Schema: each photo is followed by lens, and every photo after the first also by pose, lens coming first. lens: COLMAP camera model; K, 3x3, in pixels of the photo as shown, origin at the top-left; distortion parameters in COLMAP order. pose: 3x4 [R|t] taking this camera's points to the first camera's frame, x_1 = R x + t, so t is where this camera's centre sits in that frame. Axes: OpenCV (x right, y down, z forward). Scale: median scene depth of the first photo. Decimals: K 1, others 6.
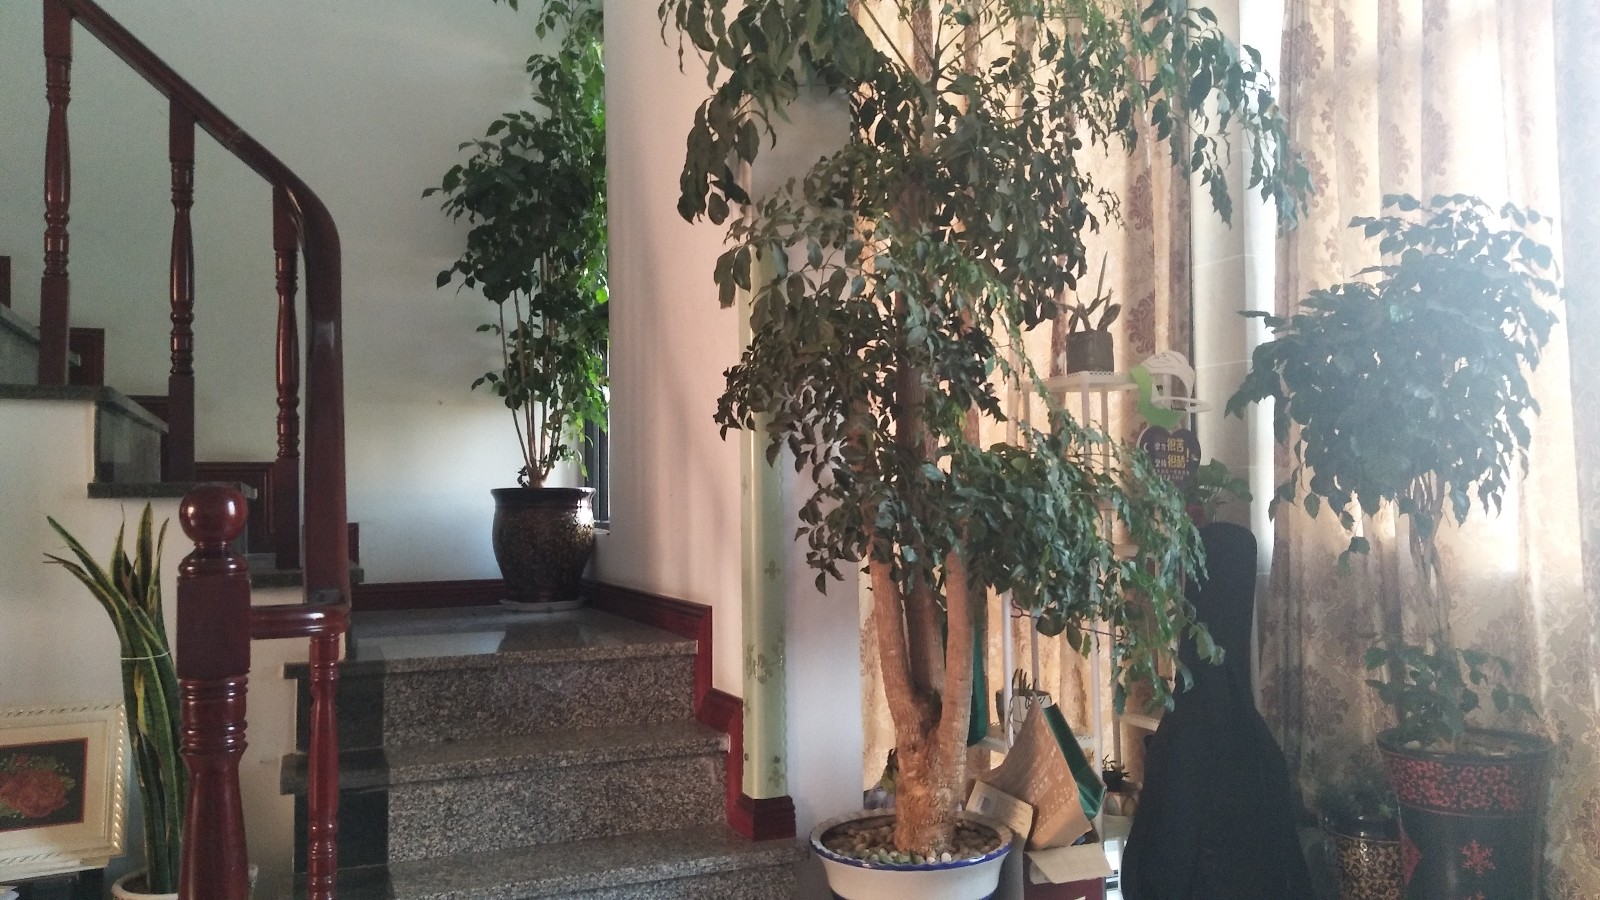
lens RADIAL K [[1189.6, 0, 794.4], [0, 1189.6, 445.1], [0, 0, 1]] dist [0.091900, -0.137179]
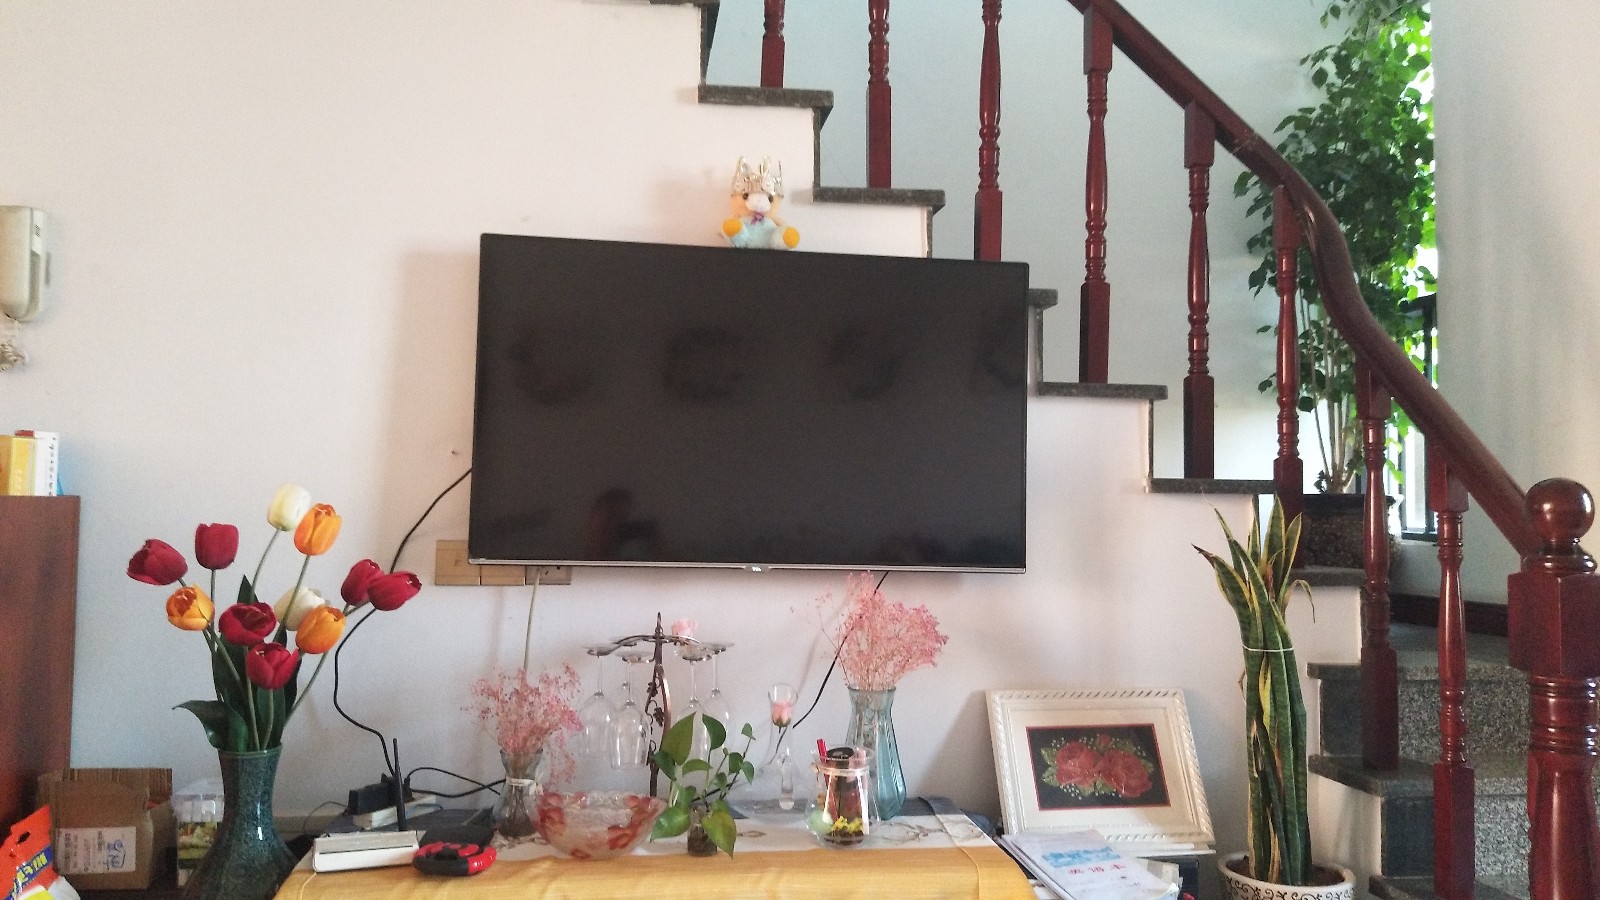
lens RADIAL K [[1189.6, 0, 794.4], [0, 1189.6, 445.1], [0, 0, 1]] dist [0.091900, -0.137179]
pose [[0.963418, 0.008835, -0.267857, -0.593982], [-0.011654, 0.999892, -0.008935, 0.015583], [0.267750, 0.011730, 0.963417, -0.080076]]
